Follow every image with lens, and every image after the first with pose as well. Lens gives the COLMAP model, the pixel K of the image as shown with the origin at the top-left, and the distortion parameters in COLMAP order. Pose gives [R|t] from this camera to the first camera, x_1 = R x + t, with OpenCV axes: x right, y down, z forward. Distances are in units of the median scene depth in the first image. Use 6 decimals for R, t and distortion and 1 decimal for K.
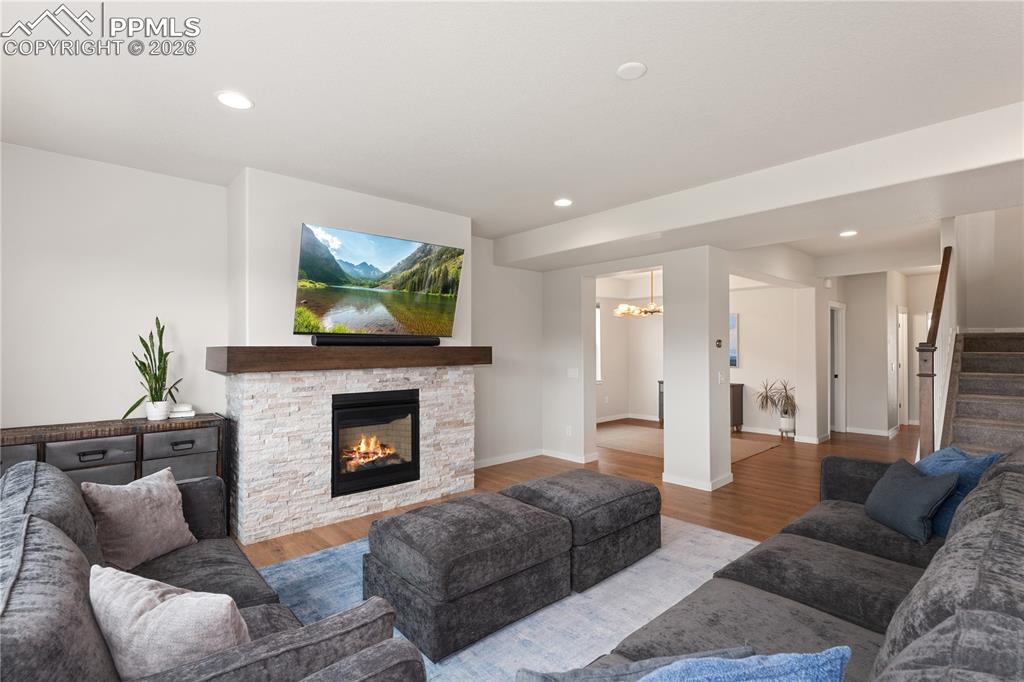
lens RADIAL K [[487.0, 0, 522.3], [0, 487.0, 313.6], [0, 0, 1]] dist [0.010647, 0.000331]
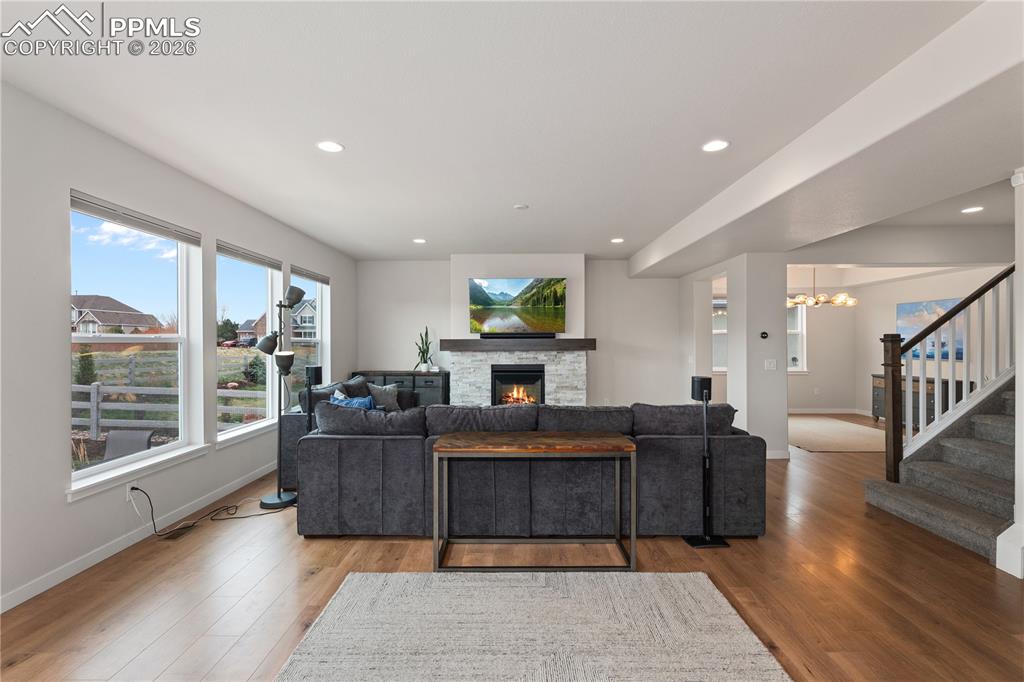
lens RADIAL K [[487.0, 0, 508.9], [0, 487.0, 341.5], [0, 0, 1]] dist [0.010647, 0.000331]
pose [[0.737871, 0.001345, -0.674941, 0.865325], [0.050066, 0.997134, 0.056720, -0.023773], [0.673083, -0.075644, 0.735689, -0.305981]]
